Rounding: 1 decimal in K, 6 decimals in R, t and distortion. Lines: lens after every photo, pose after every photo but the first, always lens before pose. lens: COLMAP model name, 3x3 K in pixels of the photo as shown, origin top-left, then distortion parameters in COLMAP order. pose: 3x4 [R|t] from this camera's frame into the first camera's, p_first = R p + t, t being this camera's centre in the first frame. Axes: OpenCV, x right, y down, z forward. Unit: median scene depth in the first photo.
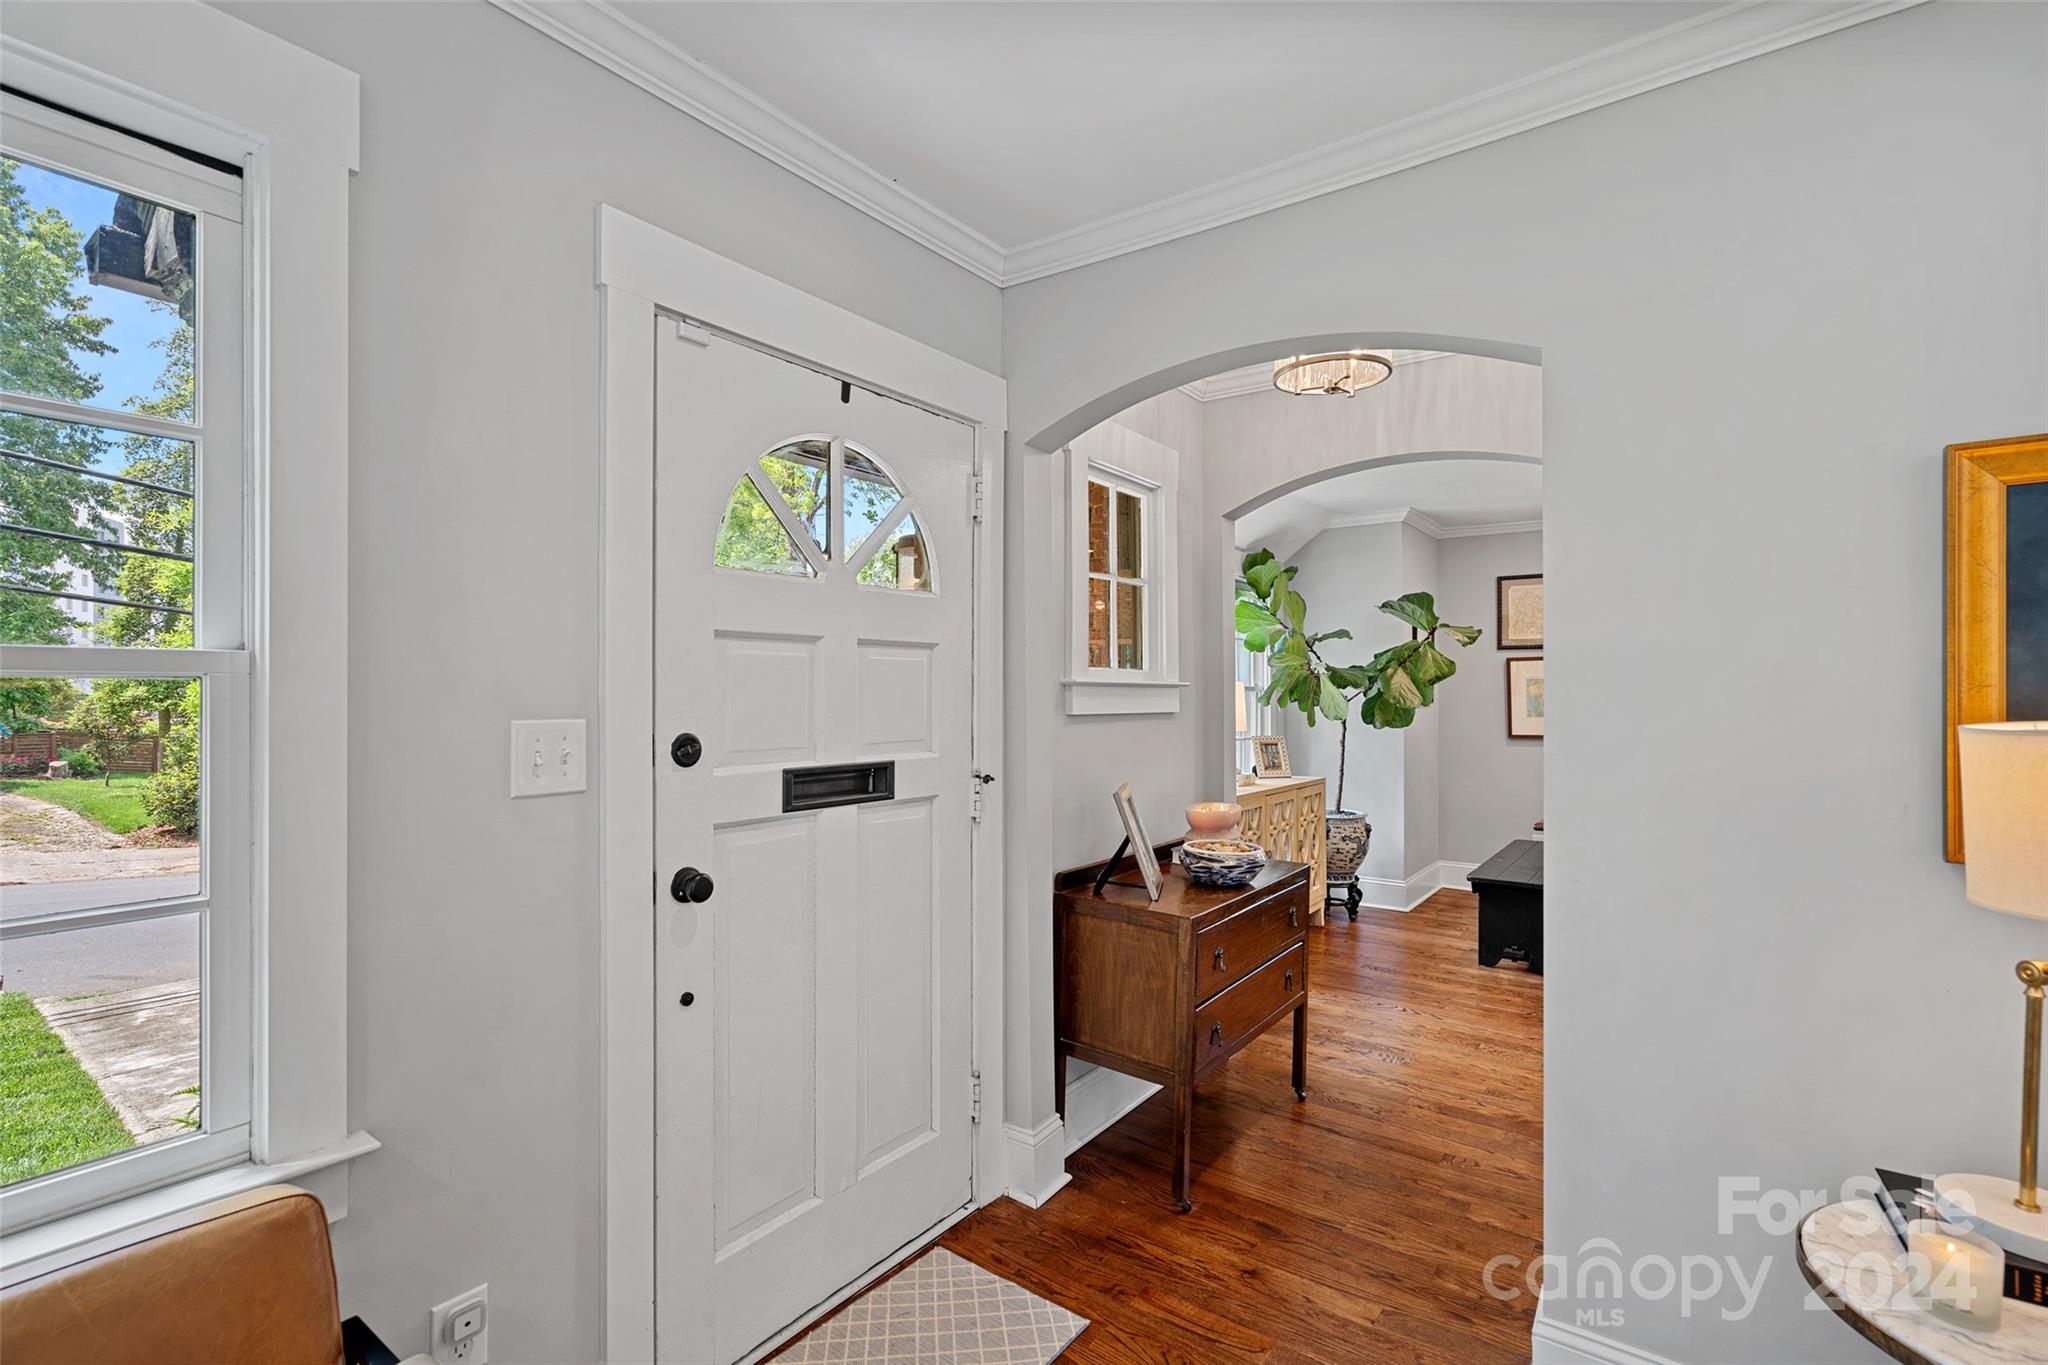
lens RADIAL K [[929.4, 0, 1028.2], [0, 929.4, 682.3], [0, 0, 1]] dist [-0.001825, 0.001232]
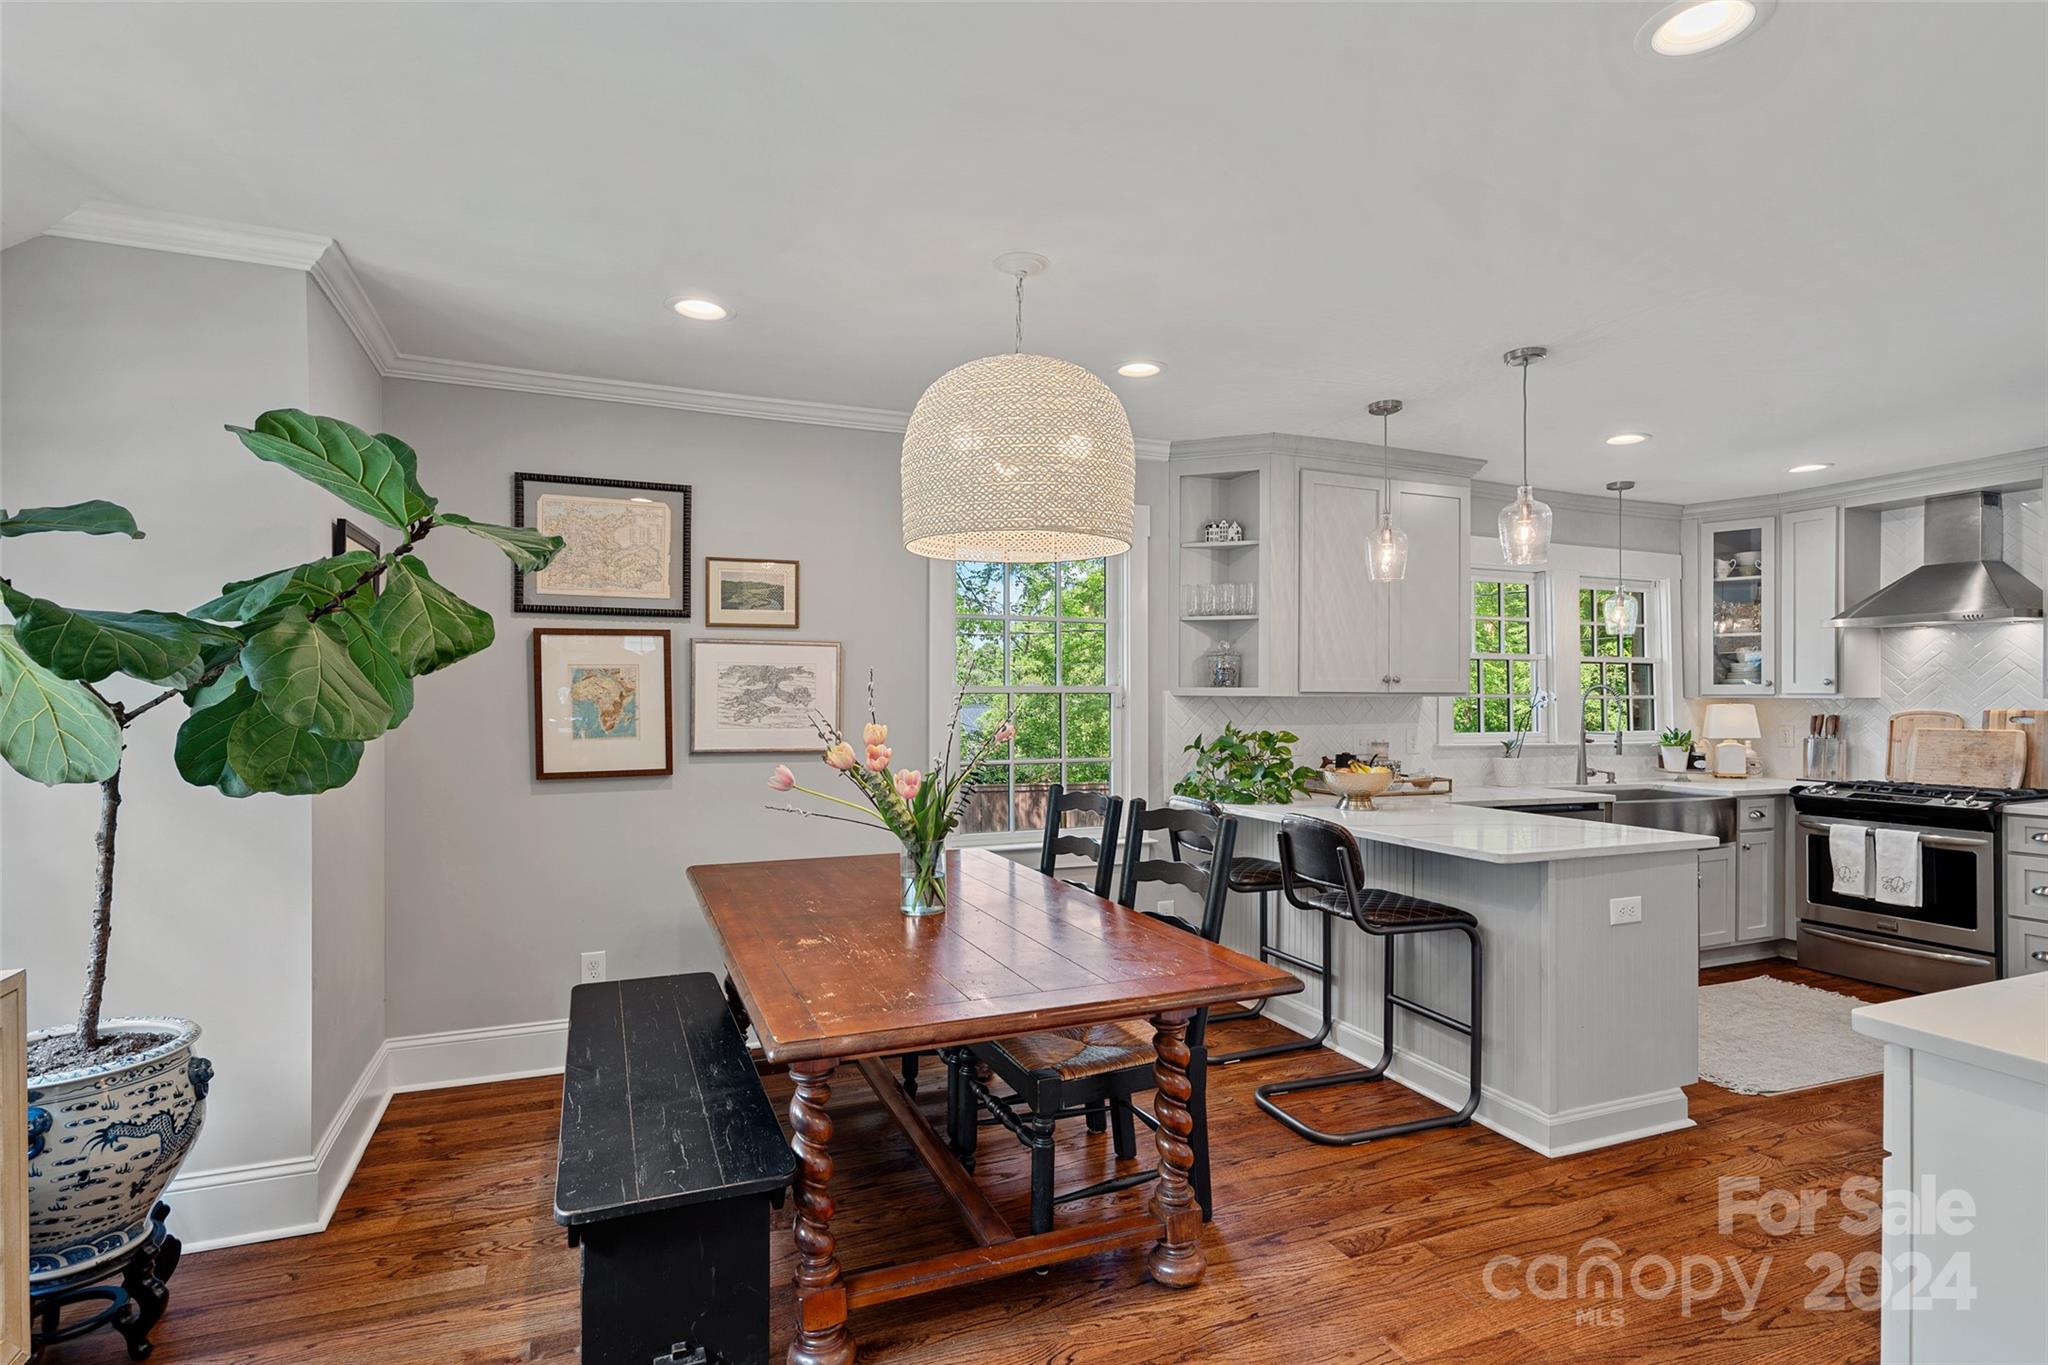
lens RADIAL K [[929.4, 0, 1040.3], [0, 929.4, 701.1], [0, 0, 1]] dist [-0.001825, 0.001232]
pose [[0.464712, -0.003662, 0.885454, 0.206443], [-0.014453, 0.999827, 0.011720, 0.005529], [-0.885344, -0.018243, 0.464579, 0.567983]]
